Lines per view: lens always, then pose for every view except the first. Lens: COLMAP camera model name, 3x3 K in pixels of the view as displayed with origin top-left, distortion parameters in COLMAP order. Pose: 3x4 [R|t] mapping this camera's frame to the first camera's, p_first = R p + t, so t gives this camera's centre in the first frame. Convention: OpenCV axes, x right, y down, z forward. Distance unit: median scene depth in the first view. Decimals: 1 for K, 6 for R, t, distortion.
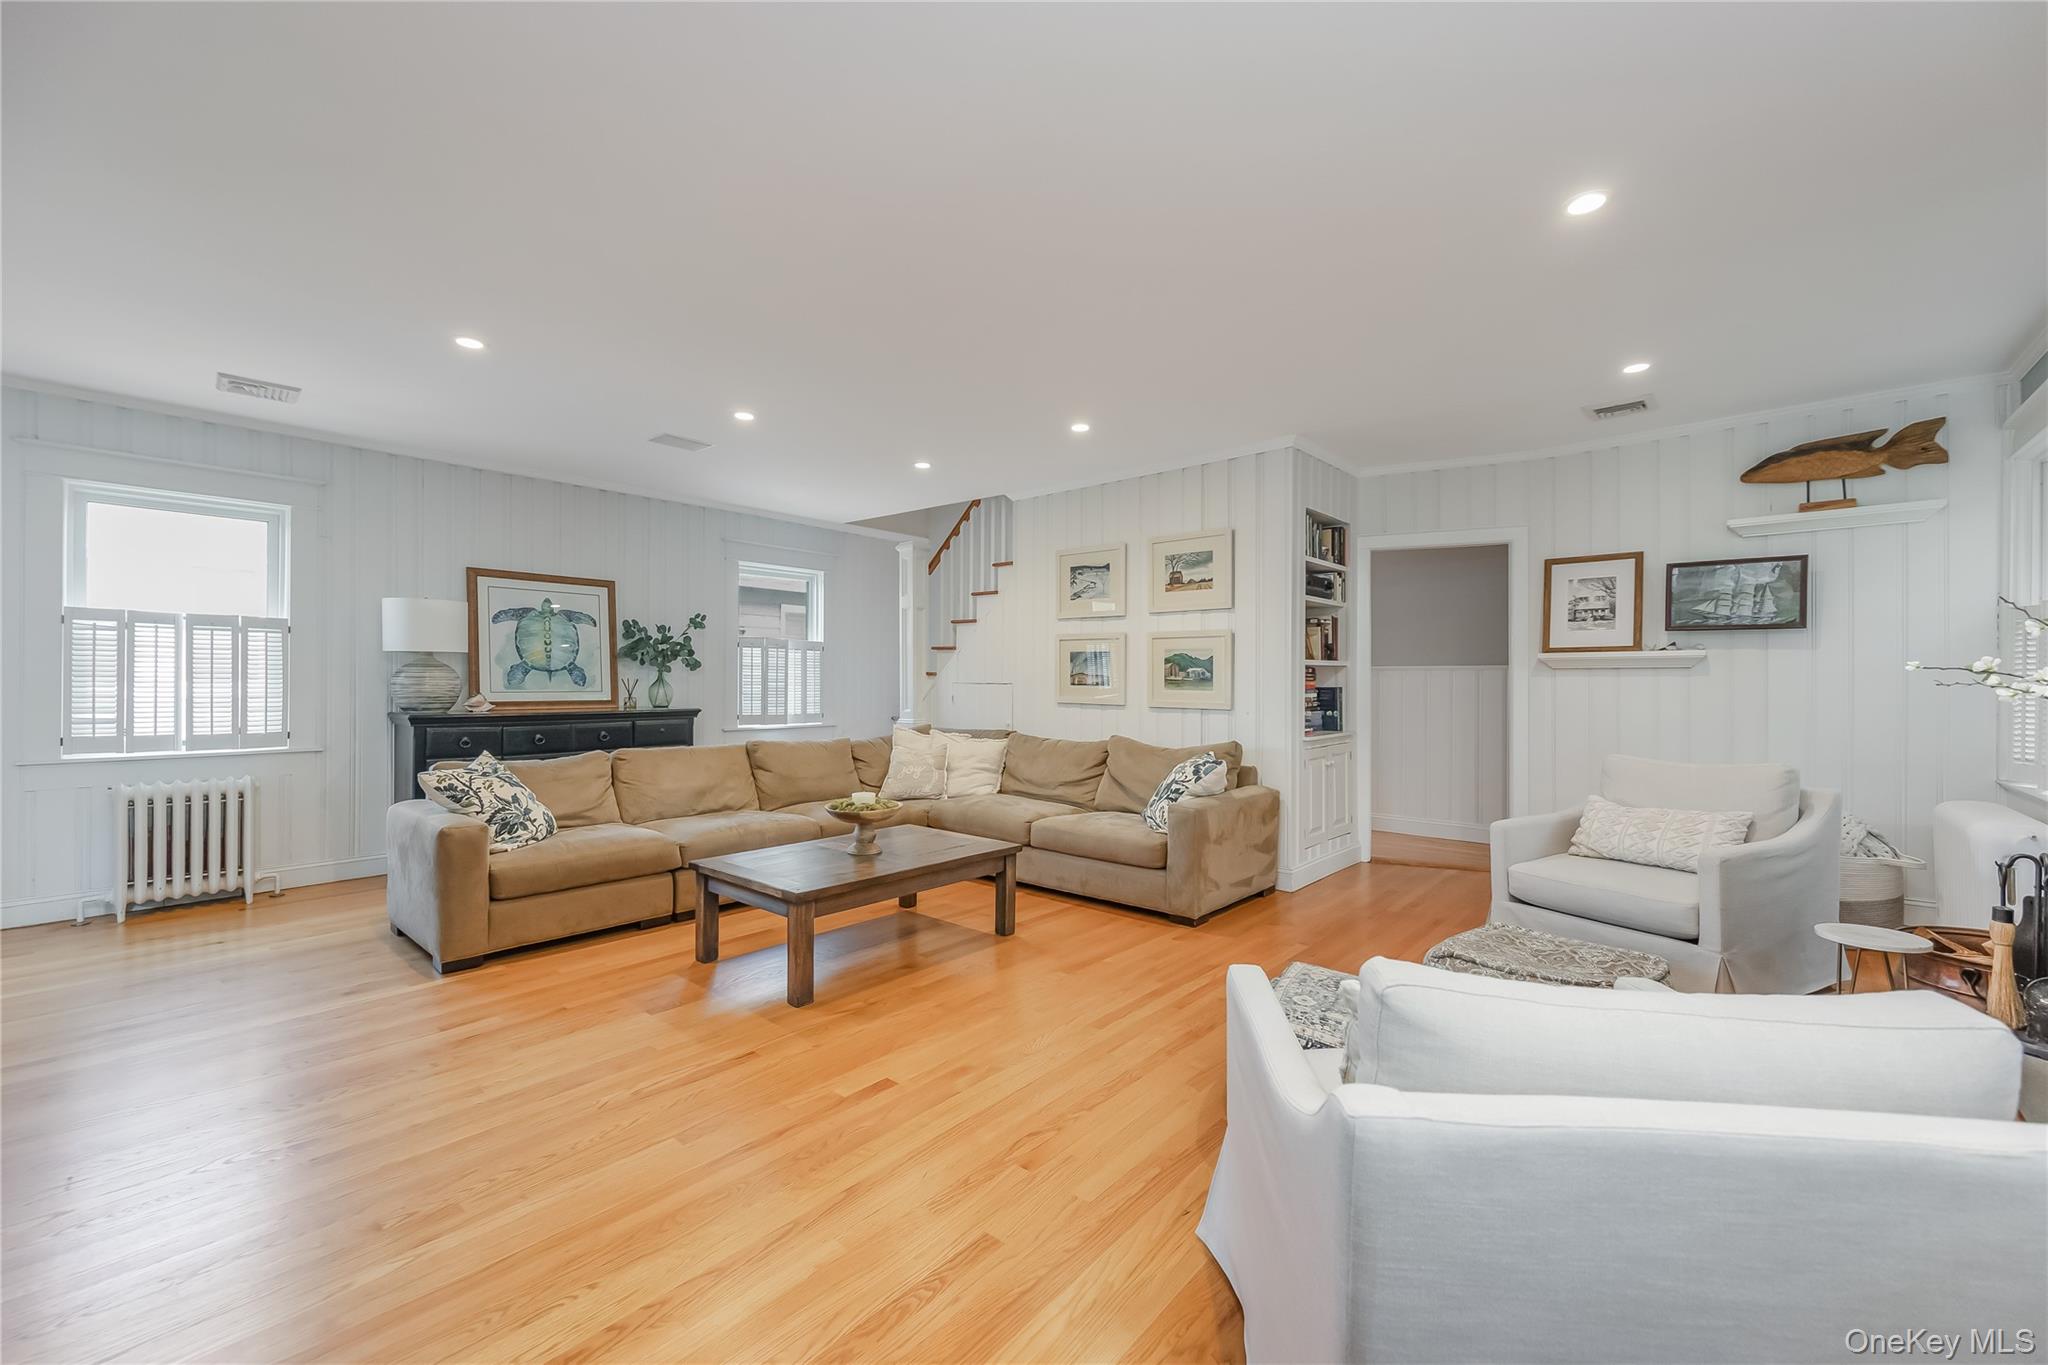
lens RADIAL K [[821.1, 0, 1033.9], [0, 821.1, 682.0], [0, 0, 1]] dist [0.006891, -0.000058]
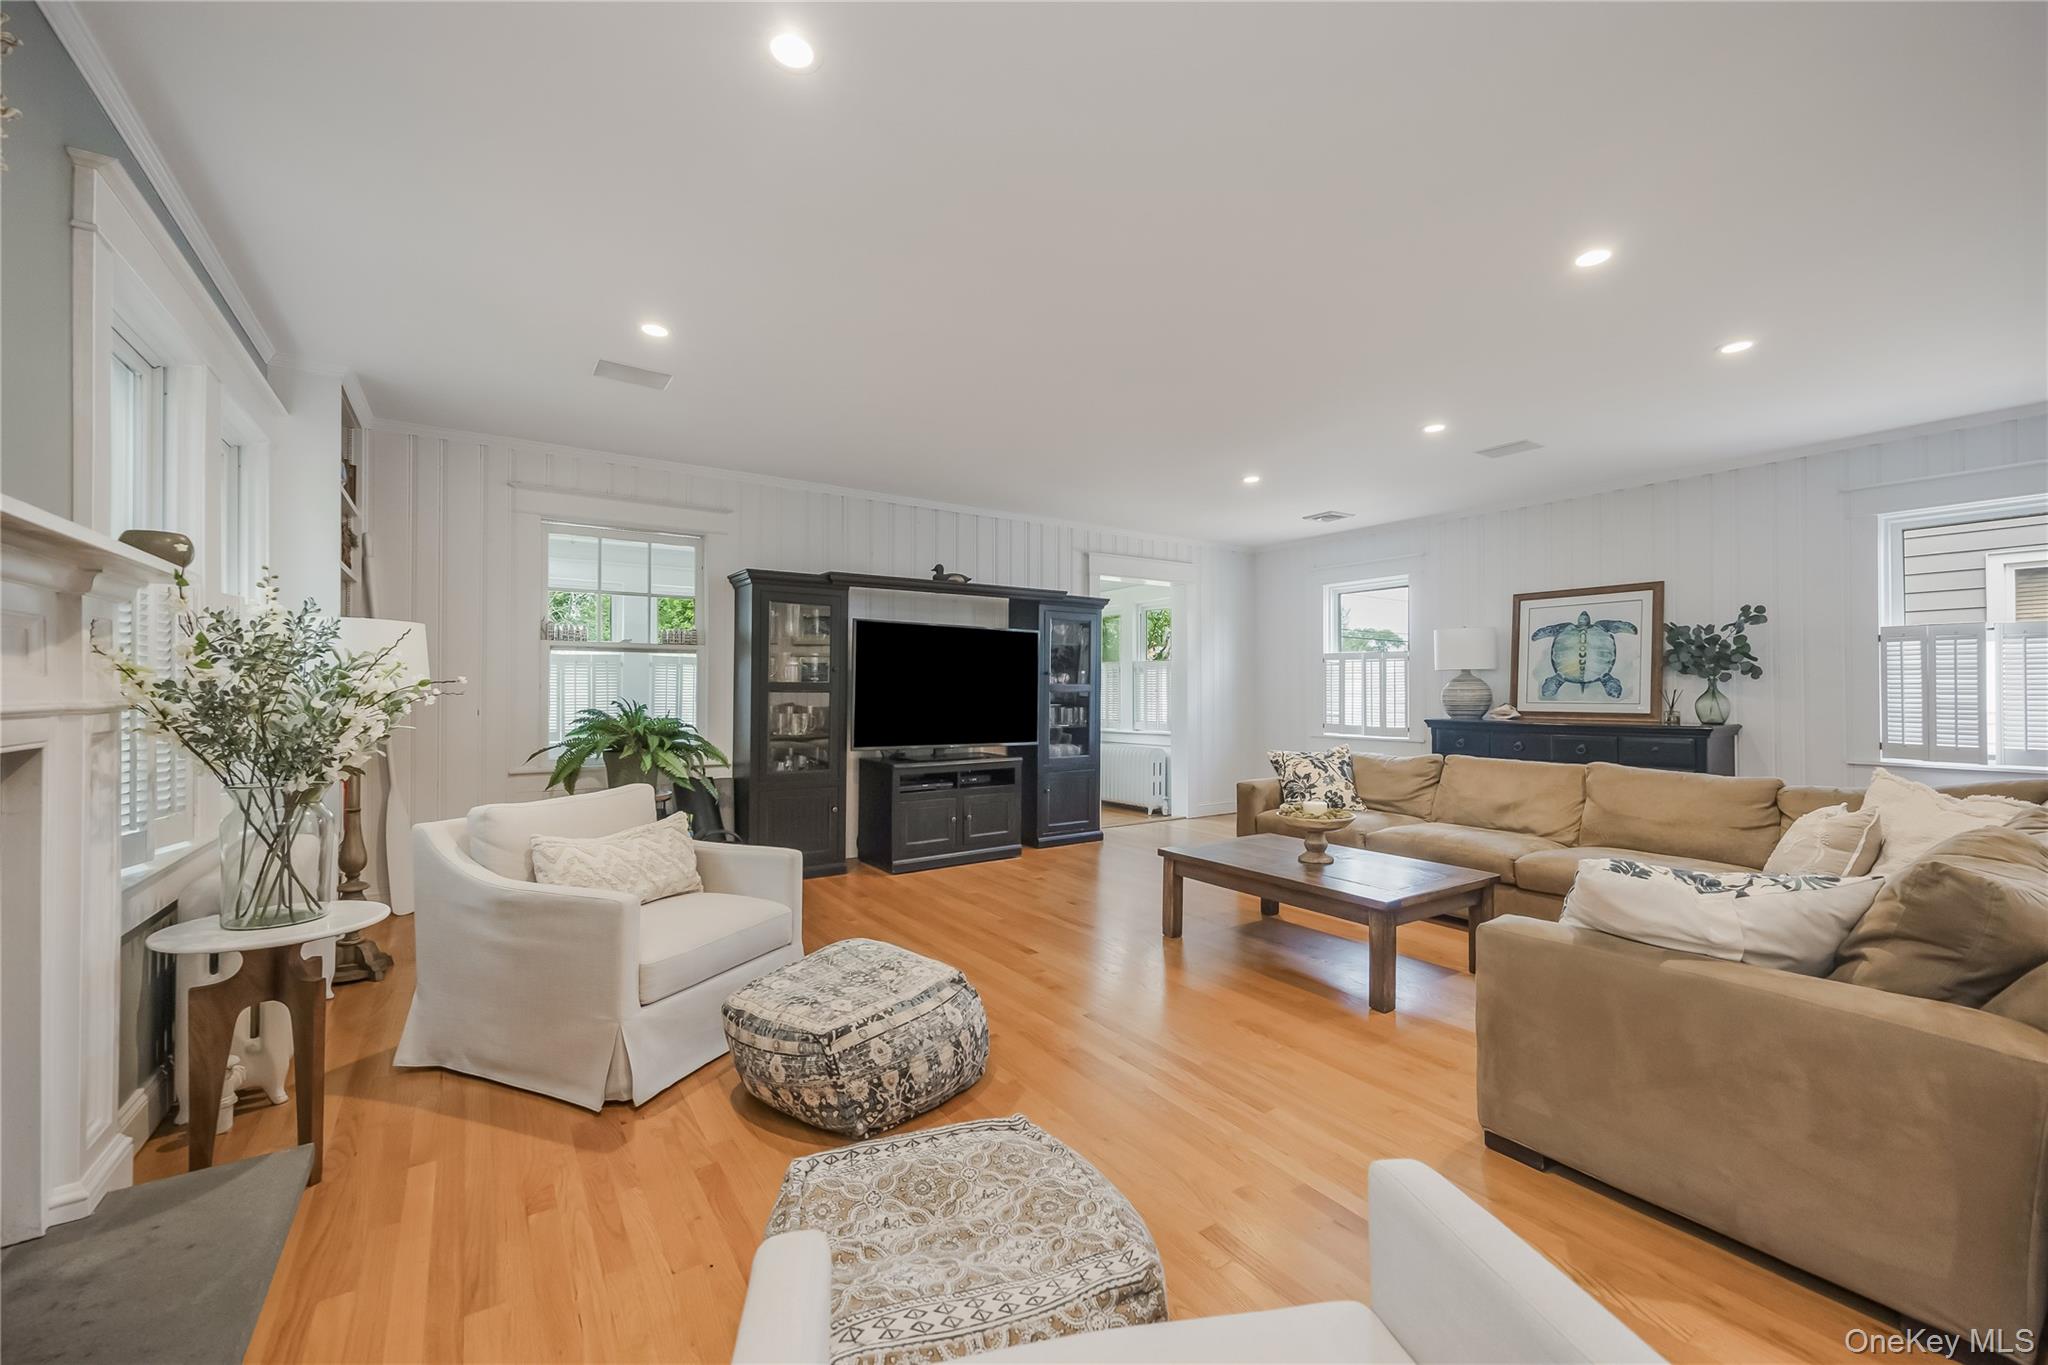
lens RADIAL K [[821.1, 0, 1025.9], [0, 821.1, 686.1], [0, 0, 1]] dist [0.006891, -0.000058]
pose [[-0.266145, -0.008969, -0.963891, 0.567979], [0.000311, 0.999956, -0.009391, -0.000063], [0.963933, -0.002799, -0.266130, 0.603022]]
